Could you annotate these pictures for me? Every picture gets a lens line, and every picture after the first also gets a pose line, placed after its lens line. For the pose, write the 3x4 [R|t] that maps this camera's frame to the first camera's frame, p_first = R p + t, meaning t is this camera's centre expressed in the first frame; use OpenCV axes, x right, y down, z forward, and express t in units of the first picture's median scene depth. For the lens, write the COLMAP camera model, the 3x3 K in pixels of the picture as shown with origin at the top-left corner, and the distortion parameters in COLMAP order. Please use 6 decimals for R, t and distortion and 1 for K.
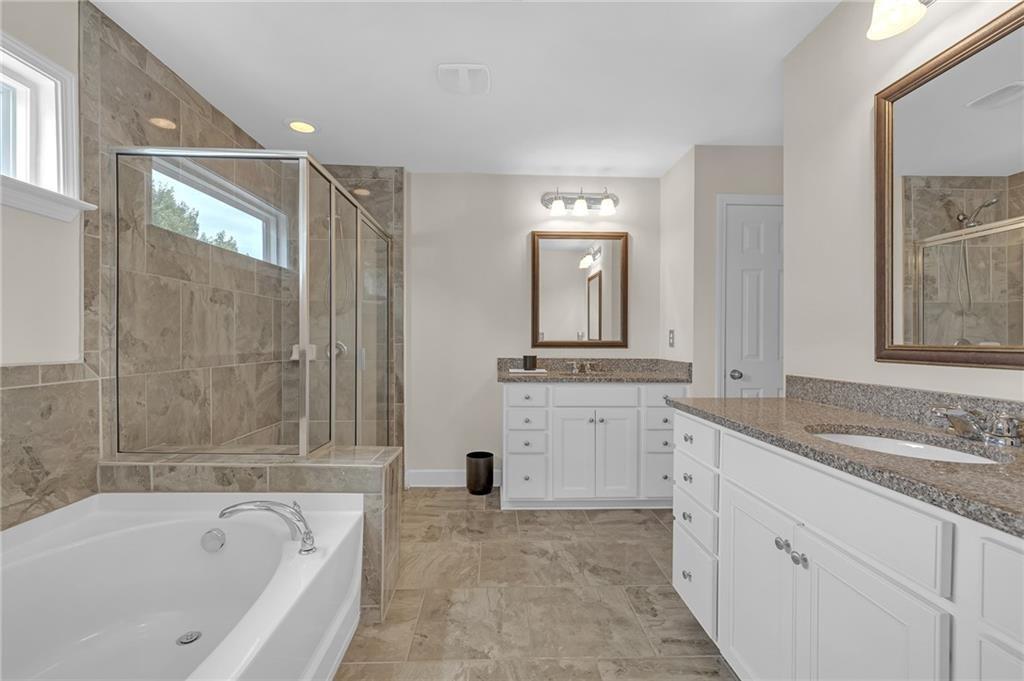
lens RADIAL K [[438.3, 0, 514.3], [0, 438.3, 340.6], [0, 0, 1]] dist [-0.003897, -0.000127]
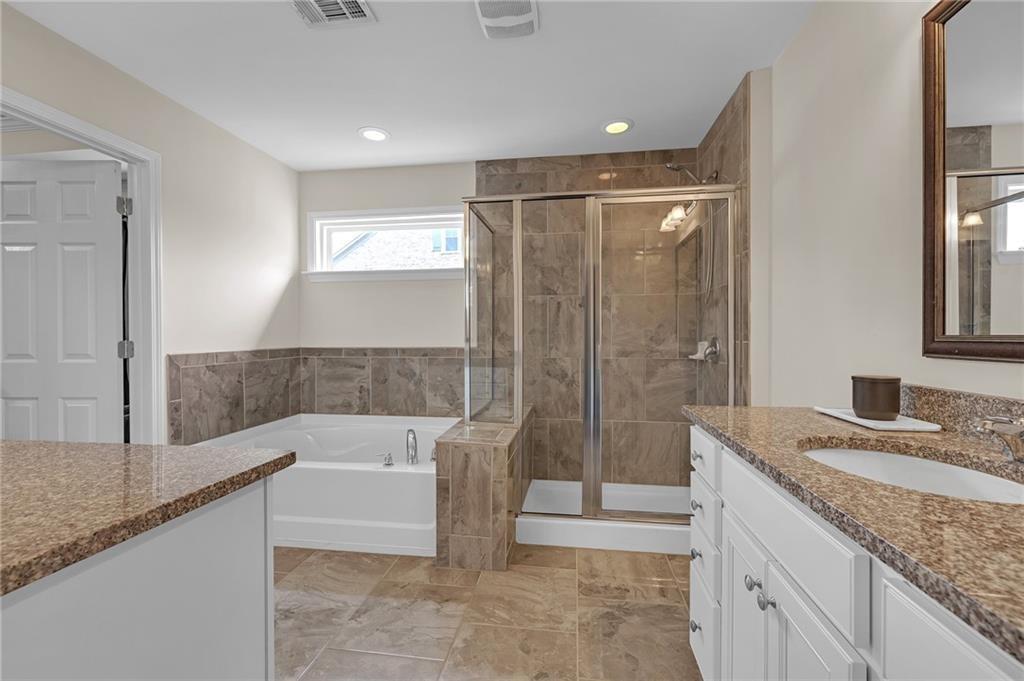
lens RADIAL K [[438.3, 0, 515.8], [0, 438.3, 341.5], [0, 0, 1]] dist [-0.003897, -0.000127]
pose [[-0.193559, 0.006613, -0.981066, 0.662927], [-0.002160, 0.999972, 0.007166, 0.004079], [0.981086, 0.003506, -0.193540, 1.136987]]
